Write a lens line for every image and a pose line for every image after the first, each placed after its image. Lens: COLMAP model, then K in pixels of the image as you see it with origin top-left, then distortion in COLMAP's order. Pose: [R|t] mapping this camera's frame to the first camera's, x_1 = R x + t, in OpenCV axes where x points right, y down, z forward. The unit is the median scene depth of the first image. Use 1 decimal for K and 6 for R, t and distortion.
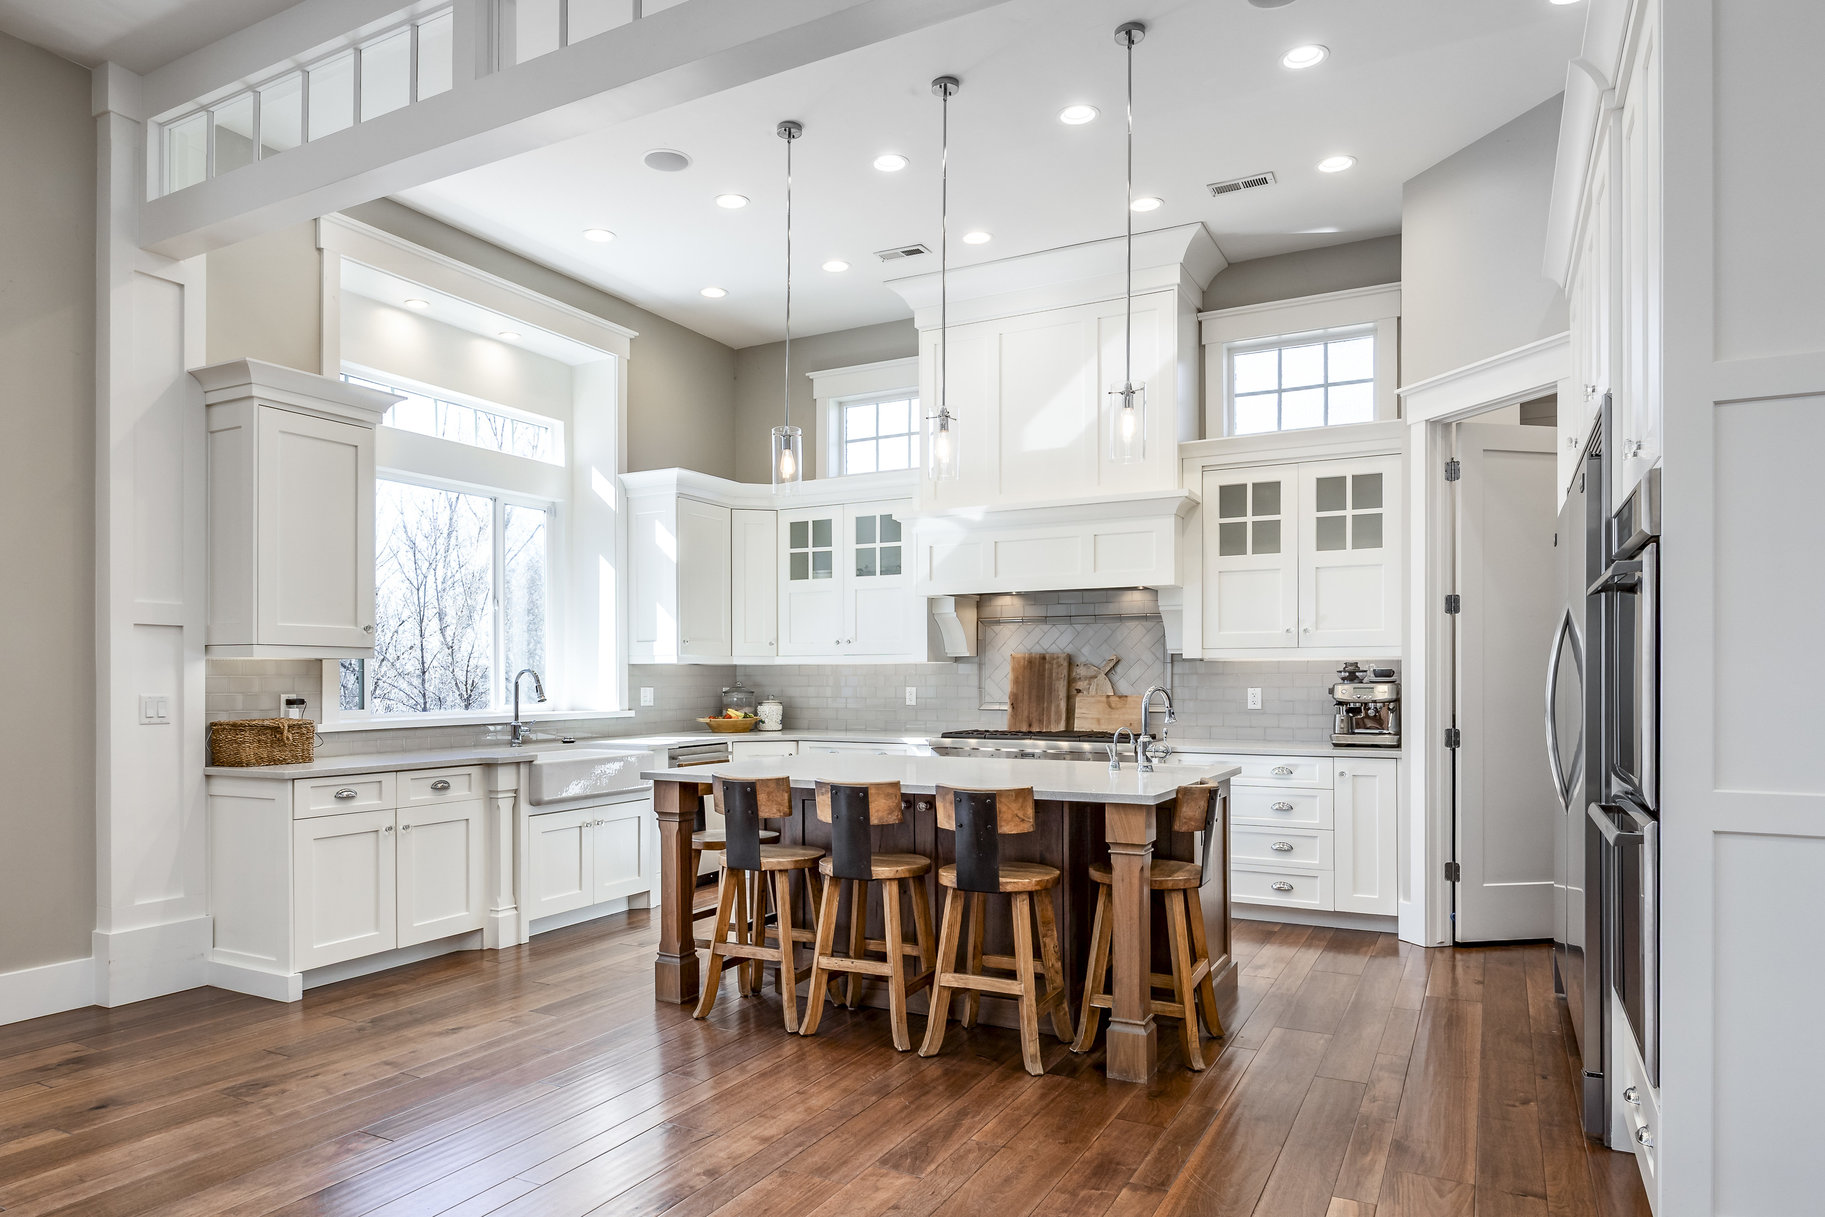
lens RADIAL K [[1122.2, 0, 859.4], [0, 1122.2, 678.4], [0, 0, 1]] dist [-0.013507, 0.002976]
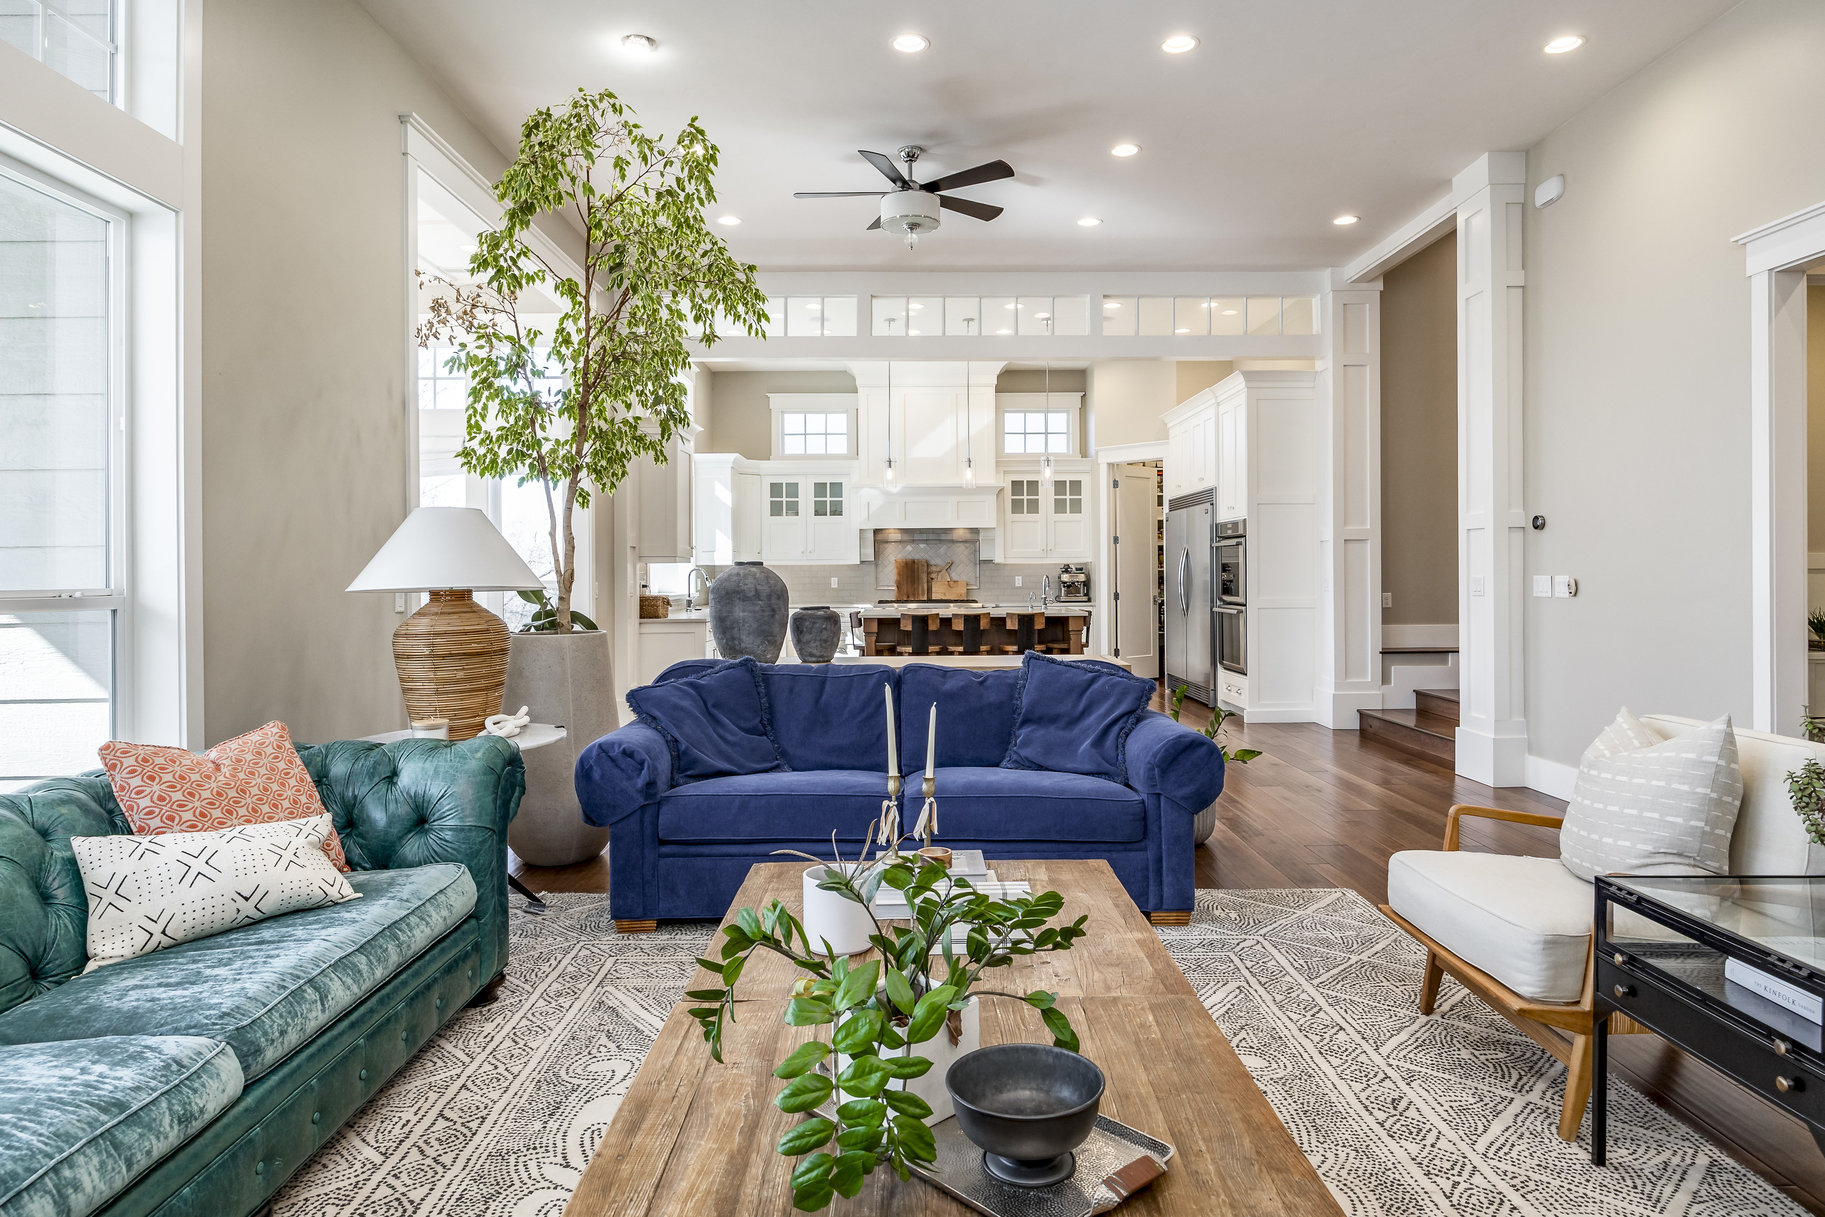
lens RADIAL K [[1029.6, 0, 915.6], [0, 1029.6, 595.0], [0, 0, 1]] dist [0.001103, -0.005521]
pose [[0.870191, -0.016619, 0.492434, -0.802013], [0.005609, 0.999700, 0.023826, -0.003506], [-0.492682, -0.017971, 0.870024, -0.610374]]
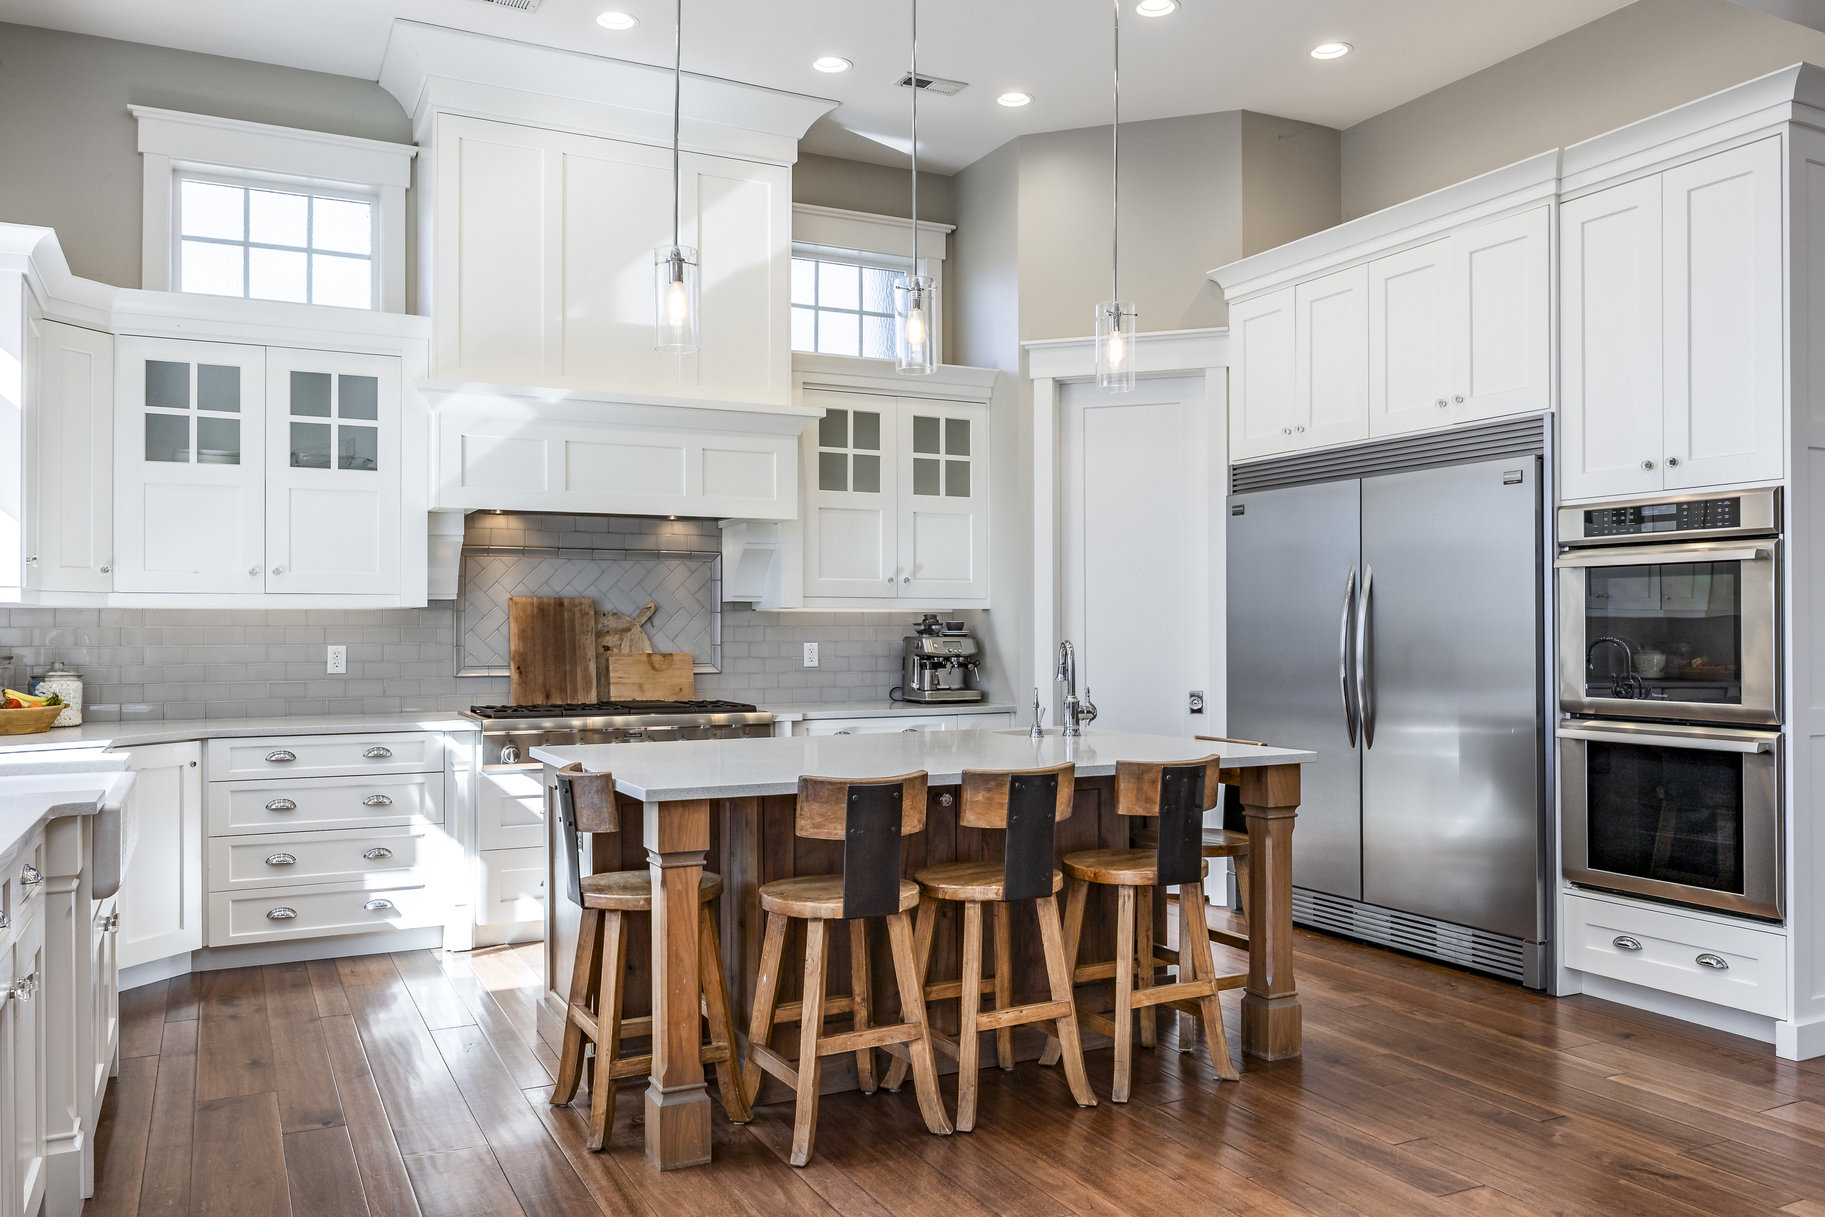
lens RADIAL K [[1380.9, 0, 904.6], [0, 1380.9, 617.4], [0, 0, 1]] dist [-0.007211, 0.002157]
pose [[0.565805, 0.008948, 0.824491, -0.519871], [-0.000587, 0.999945, -0.010450, -0.000057], [-0.824539, 0.005428, 0.565779, 0.346691]]
